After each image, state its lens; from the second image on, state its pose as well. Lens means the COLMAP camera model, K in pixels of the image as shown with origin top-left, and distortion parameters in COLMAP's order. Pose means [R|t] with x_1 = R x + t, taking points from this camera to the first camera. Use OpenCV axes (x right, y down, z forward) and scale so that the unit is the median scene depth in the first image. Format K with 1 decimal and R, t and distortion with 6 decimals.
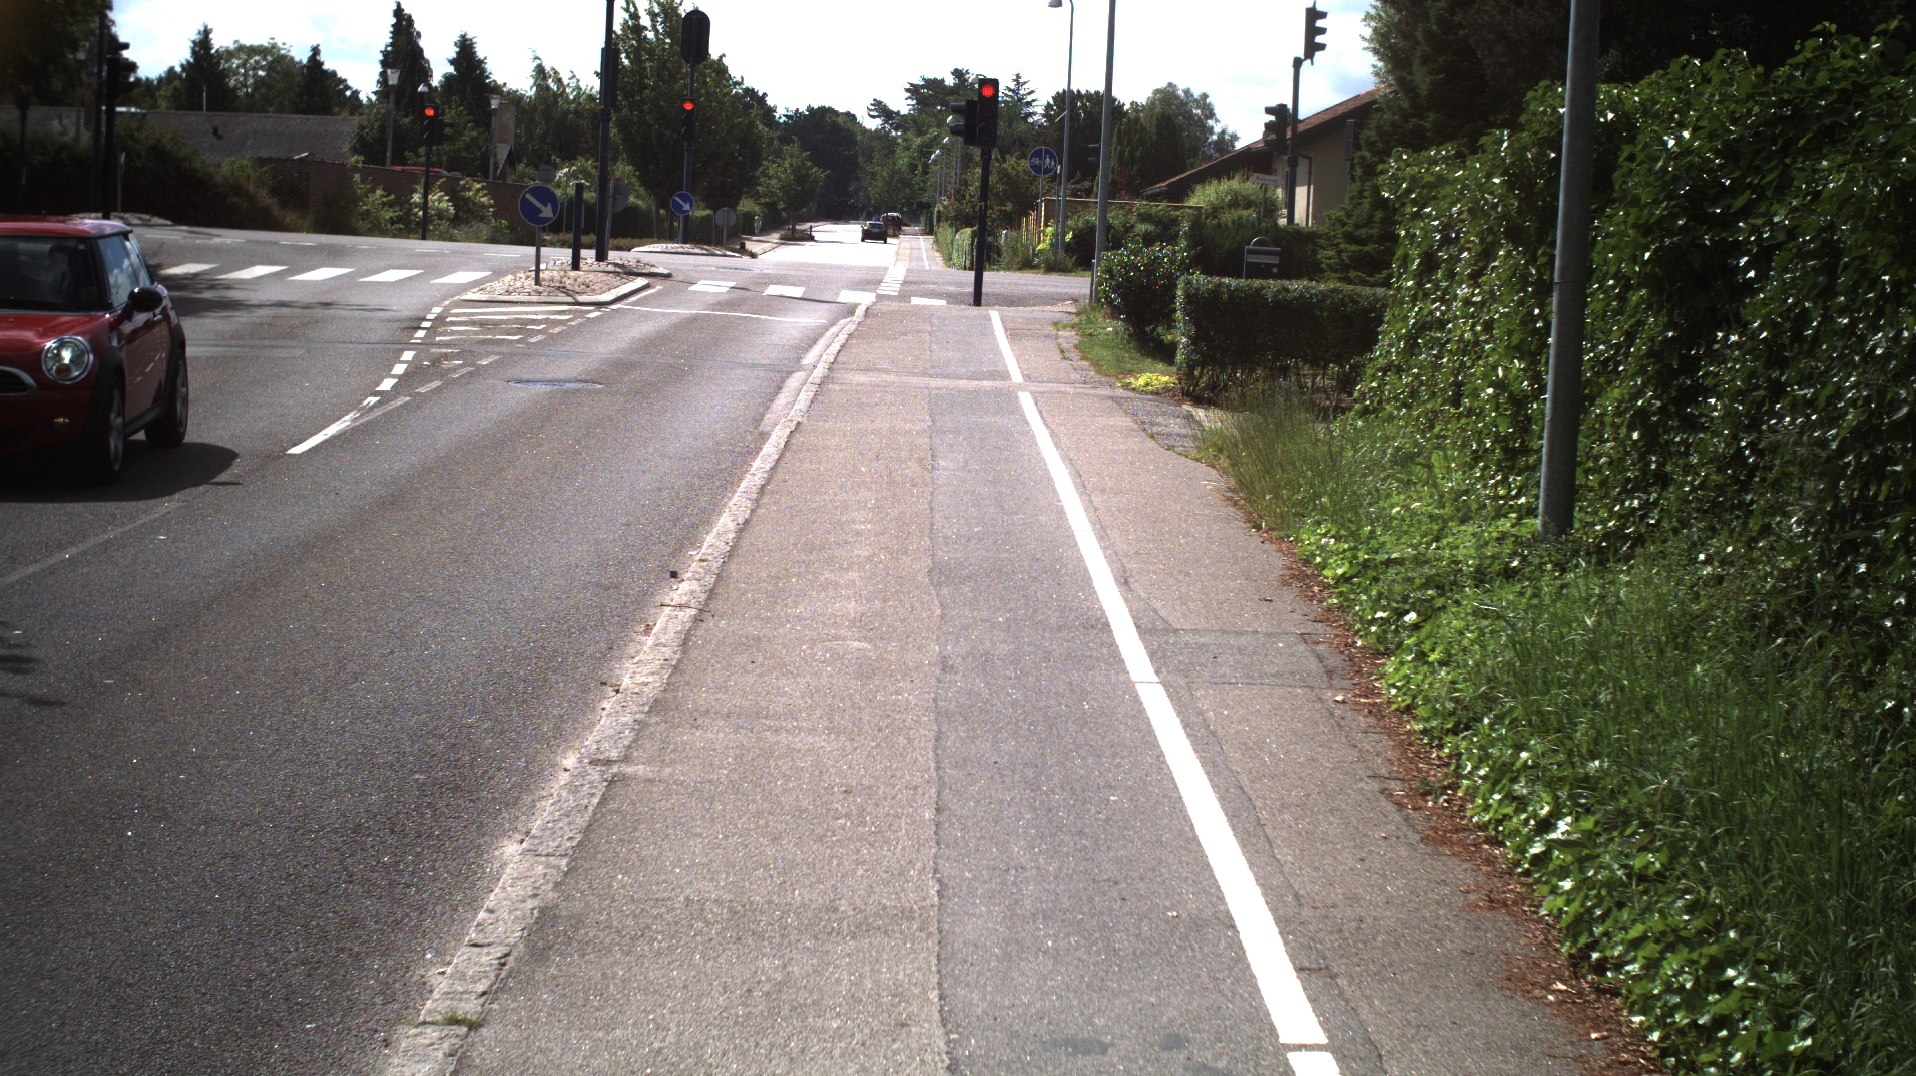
lens RADIAL K [[3307.4, 0, 958.0], [0, 3307.4, 538.0], [0, 0, 1]] dist [-0.311593, 0.552420]
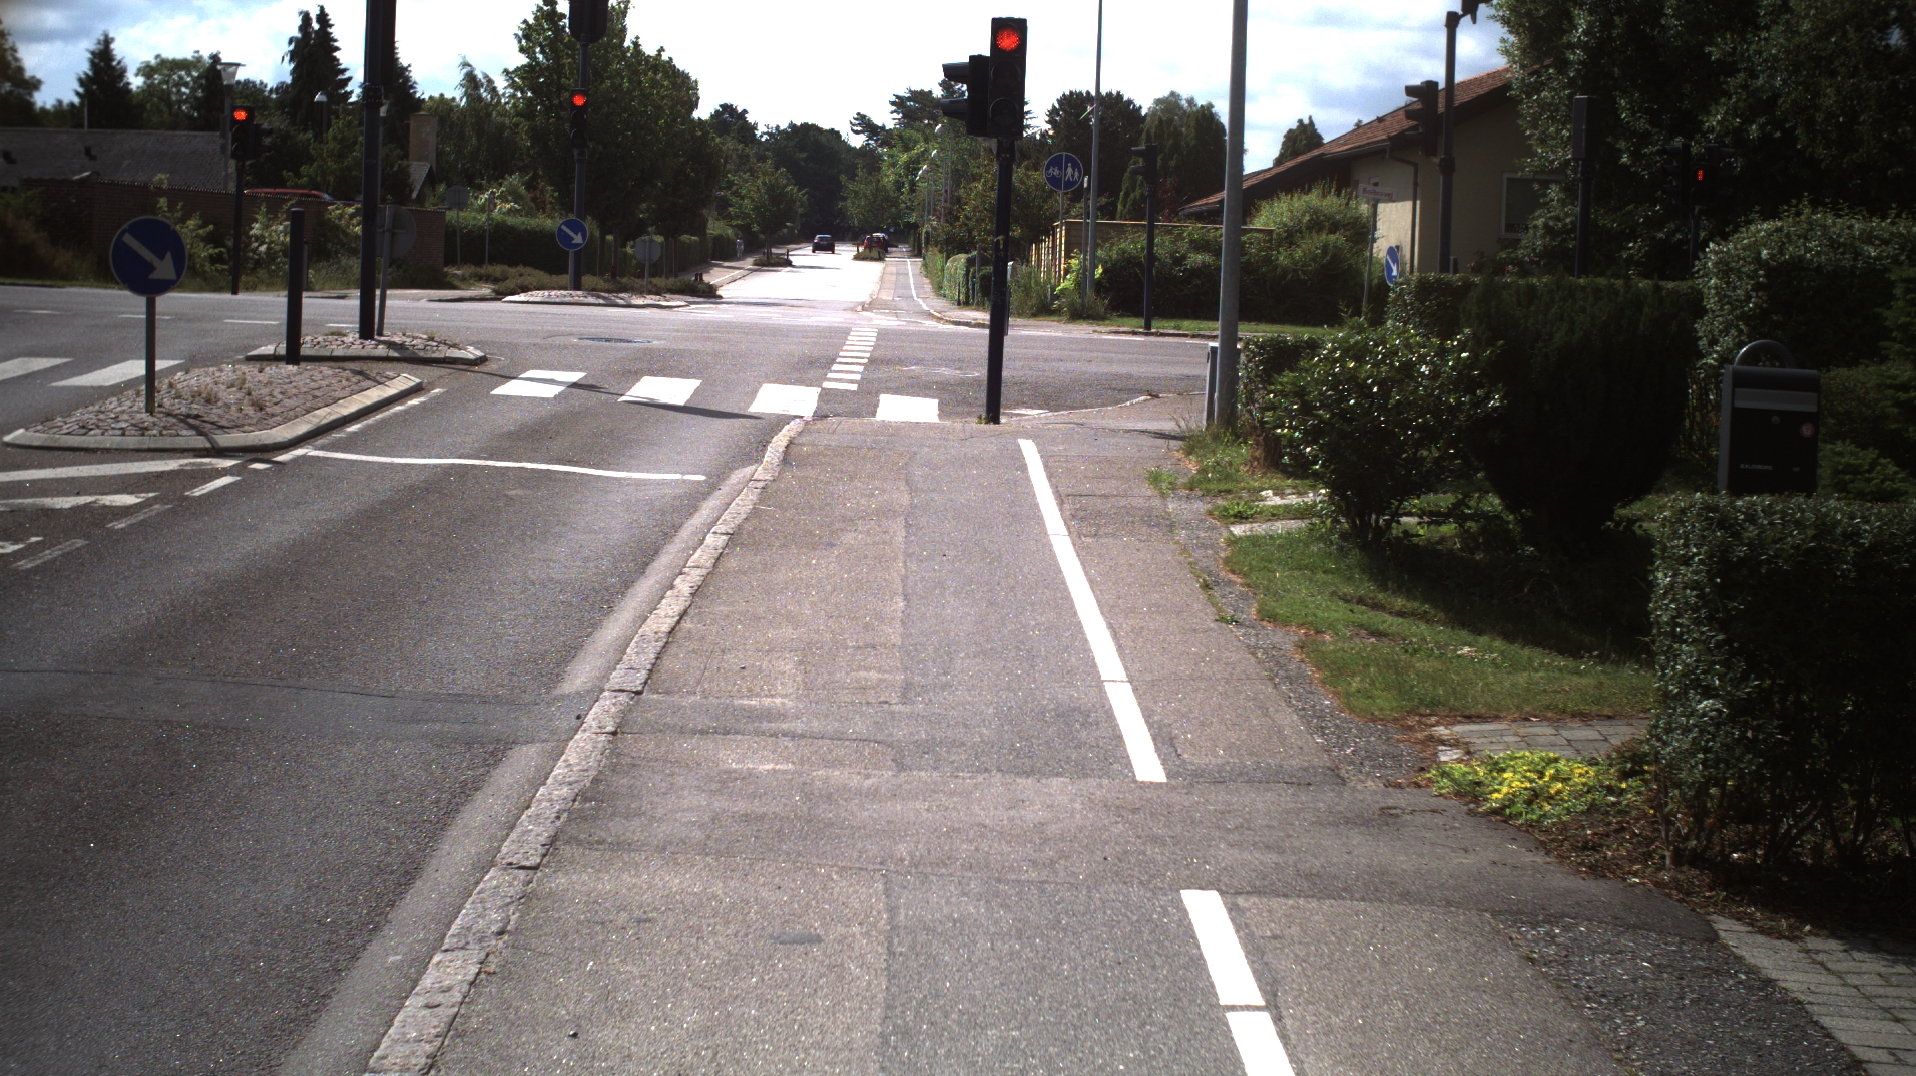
lens RADIAL K [[3307.4, 0, 958.0], [0, 3307.4, 538.0], [0, 0, 1]] dist [-0.311593, 0.552420]
pose [[0.999940, -0.010673, 0.002380, -0.001028], [0.010686, 0.999928, -0.005459, -0.026944], [-0.002322, 0.005484, 0.999982, 0.248732]]
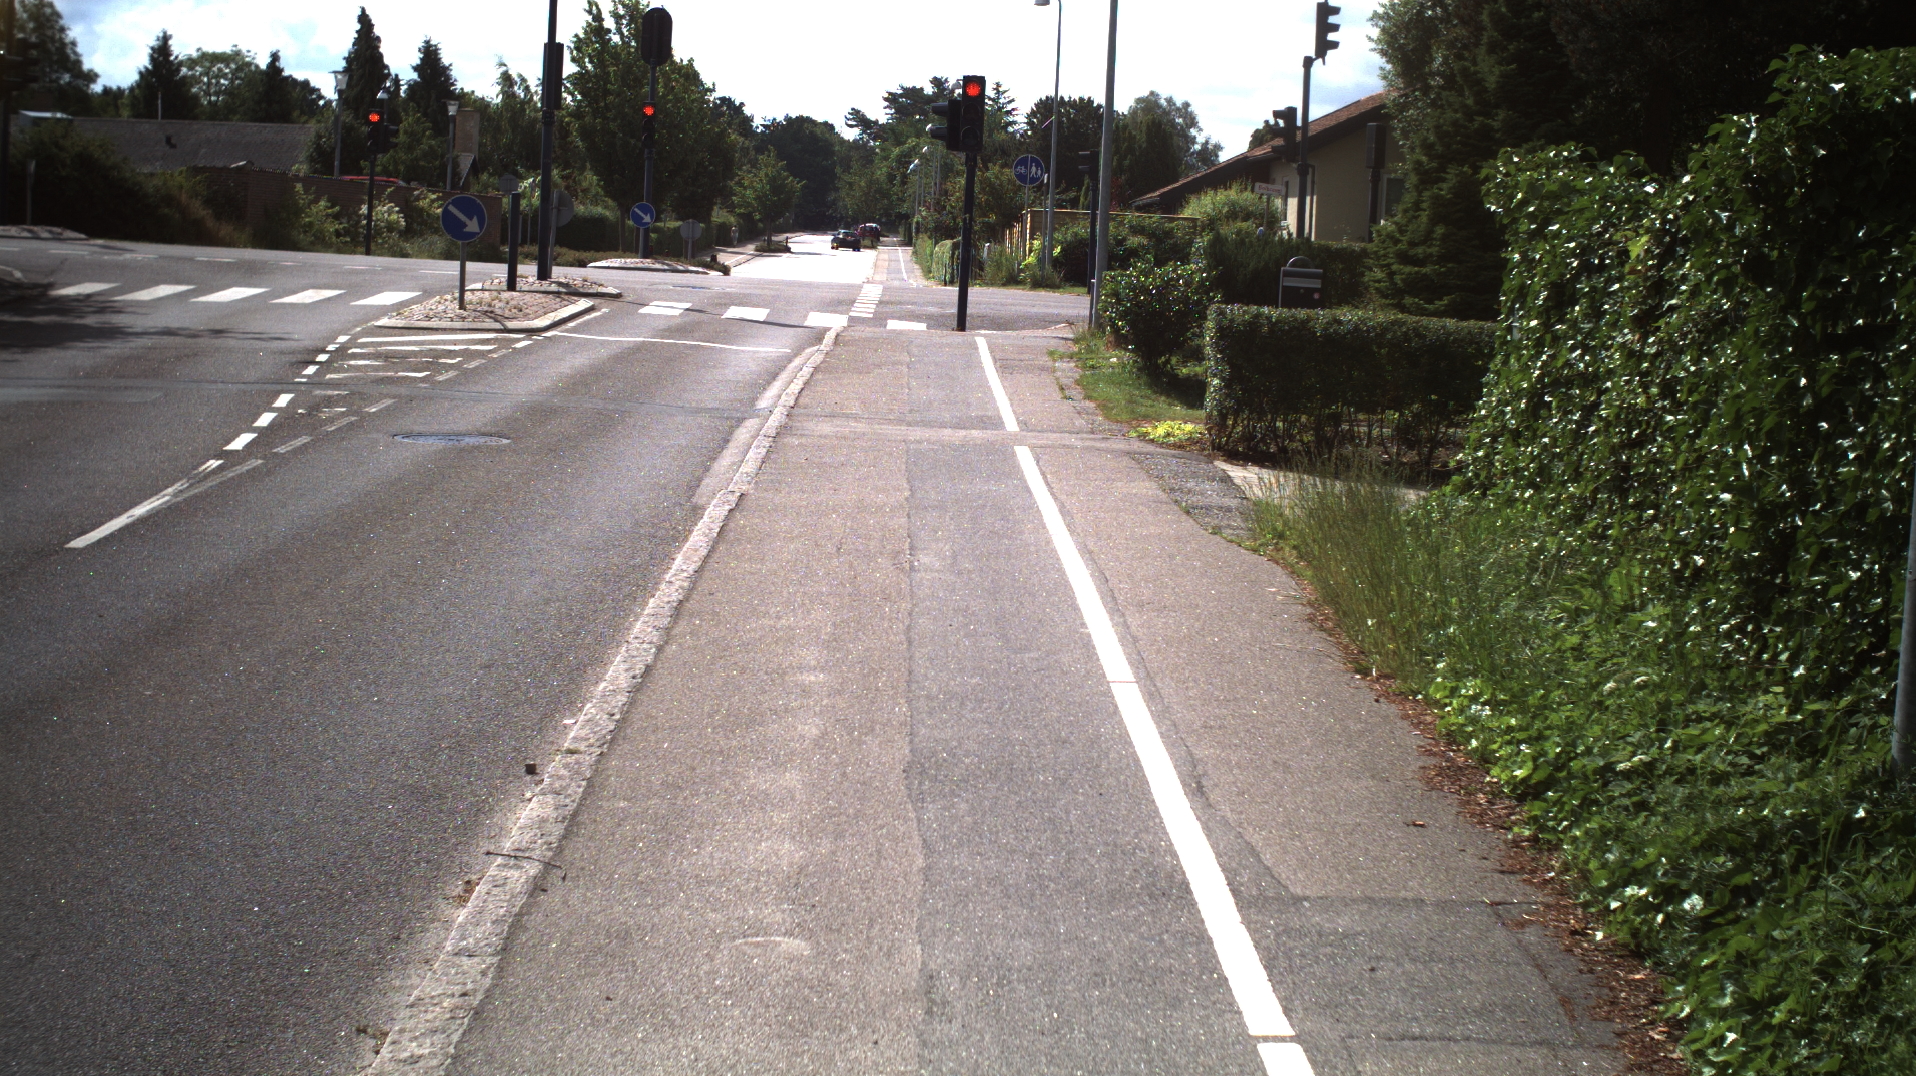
lens RADIAL K [[3307.4, 0, 958.0], [0, 3307.4, 538.0], [0, 0, 1]] dist [-0.311593, 0.552420]
pose [[0.999979, -0.000508, 0.006412, -0.000454], [0.000529, 0.999995, -0.003155, -0.006584], [-0.006411, 0.003159, 0.999974, 0.061989]]
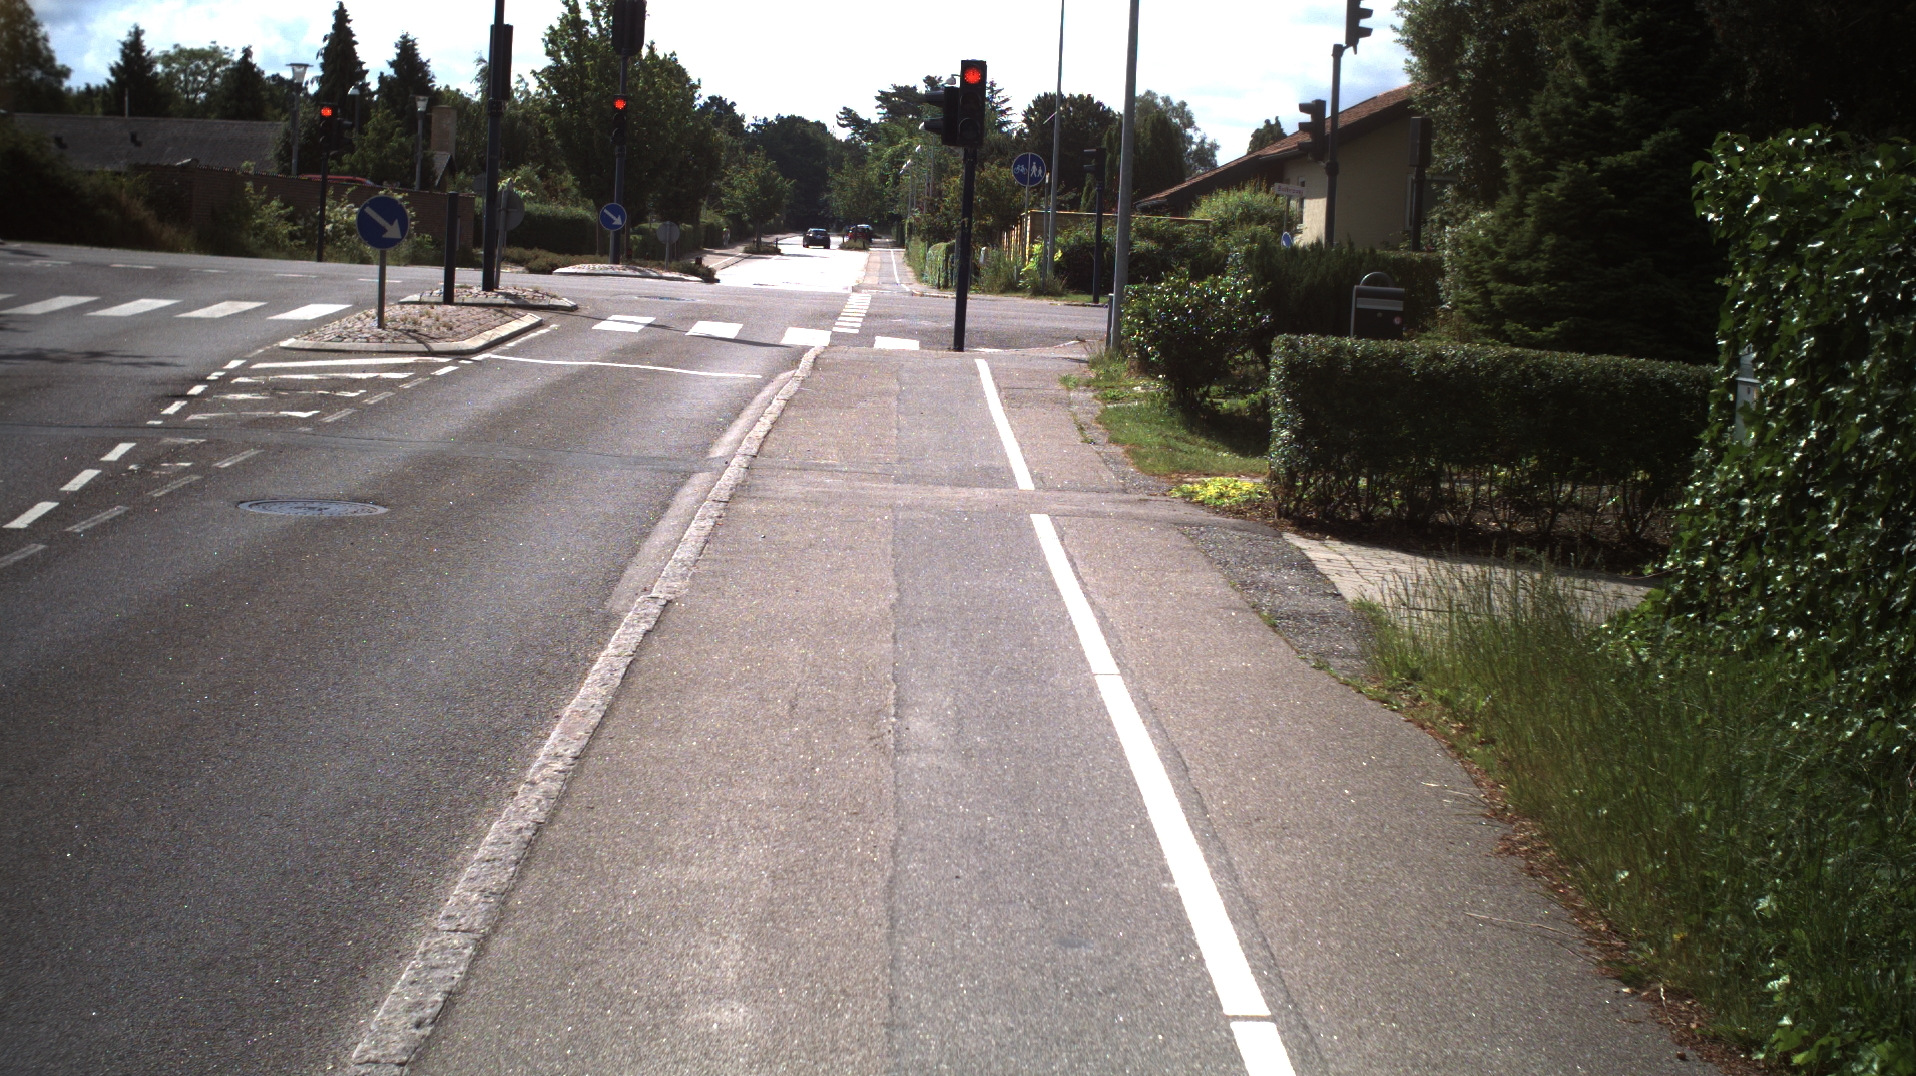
lens RADIAL K [[3307.4, 0, 958.0], [0, 3307.4, 538.0], [0, 0, 1]] dist [-0.311593, 0.552420]
pose [[0.999962, 0.000844, 0.008726, -0.000678], [-0.000815, 0.999994, -0.003373, -0.013267], [-0.008729, 0.003366, 0.999956, 0.124120]]
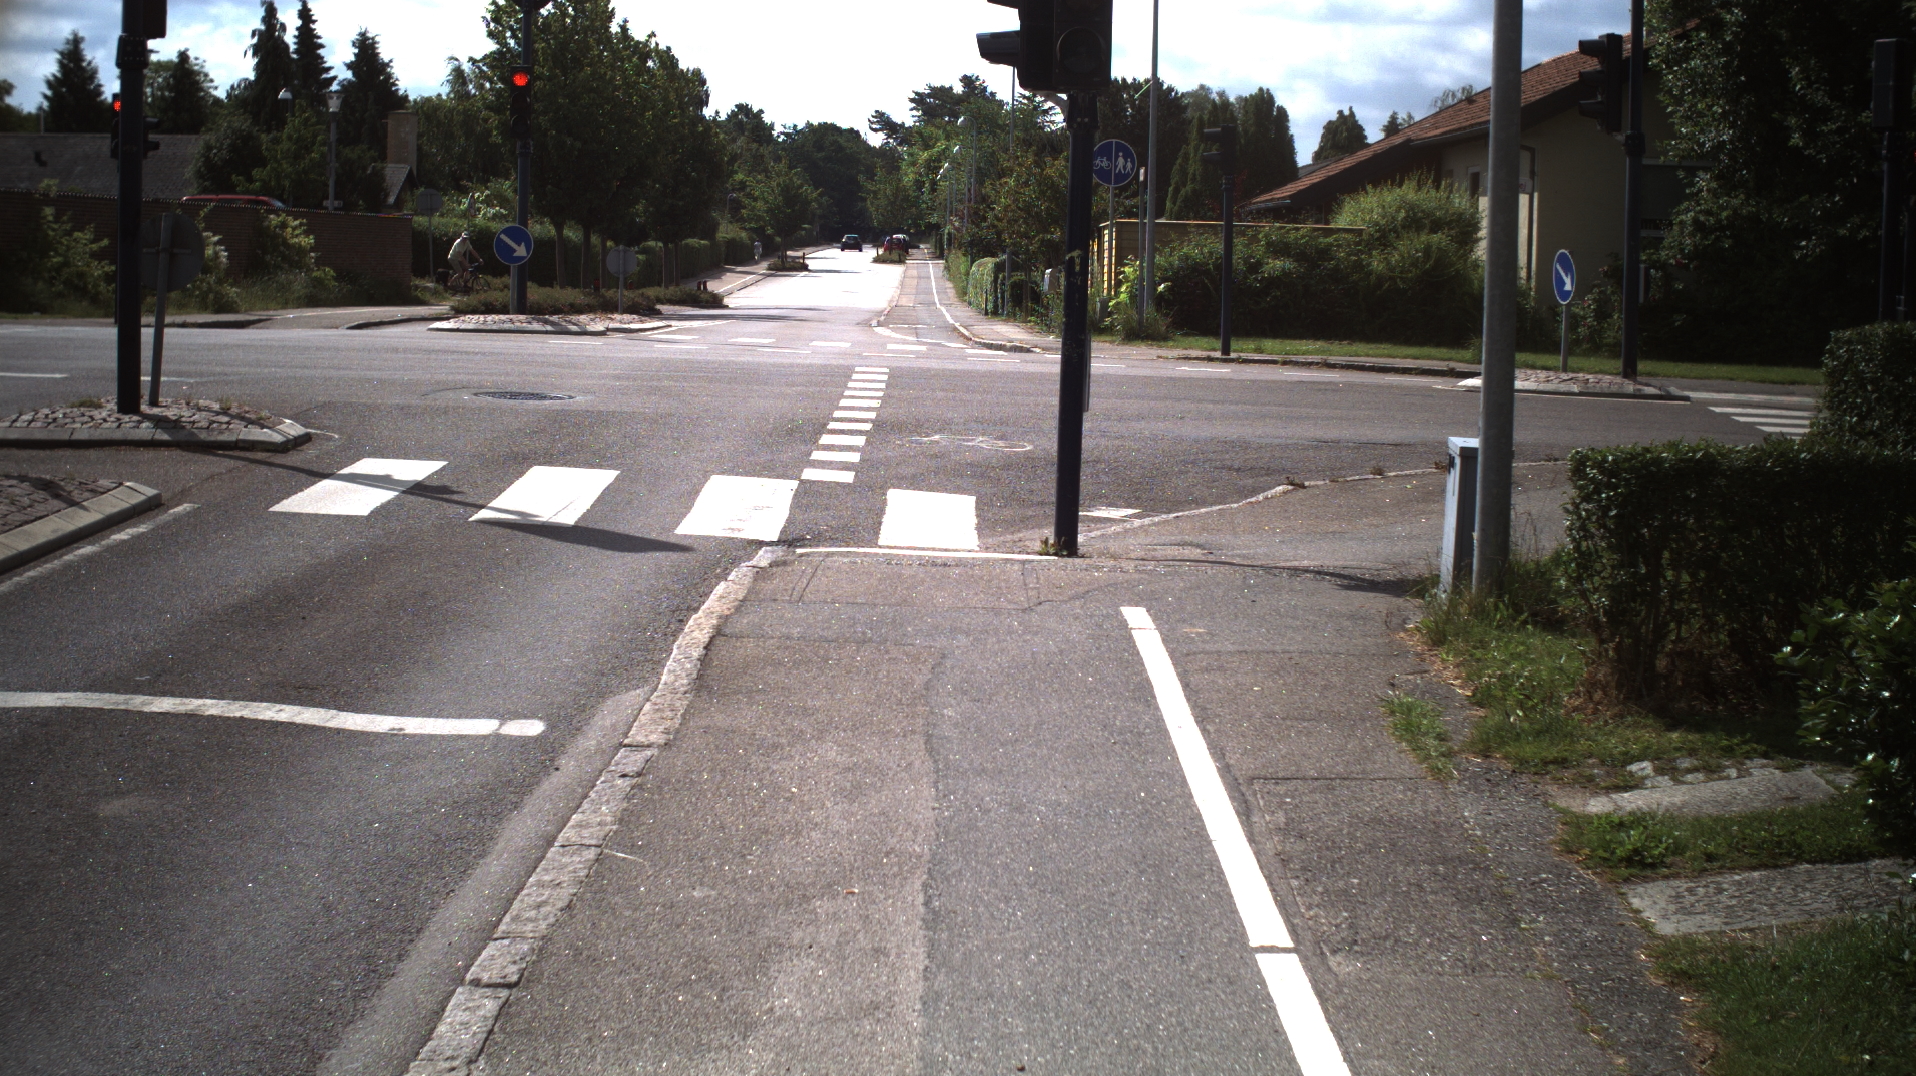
lens RADIAL K [[3307.4, 0, 958.0], [0, 3307.4, 538.0], [0, 0, 1]] dist [-0.311593, 0.552420]
pose [[0.999756, -0.021497, -0.005147, -0.002297], [0.021469, 0.999755, -0.005471, -0.040123], [0.005263, 0.005359, 0.999972, 0.373662]]
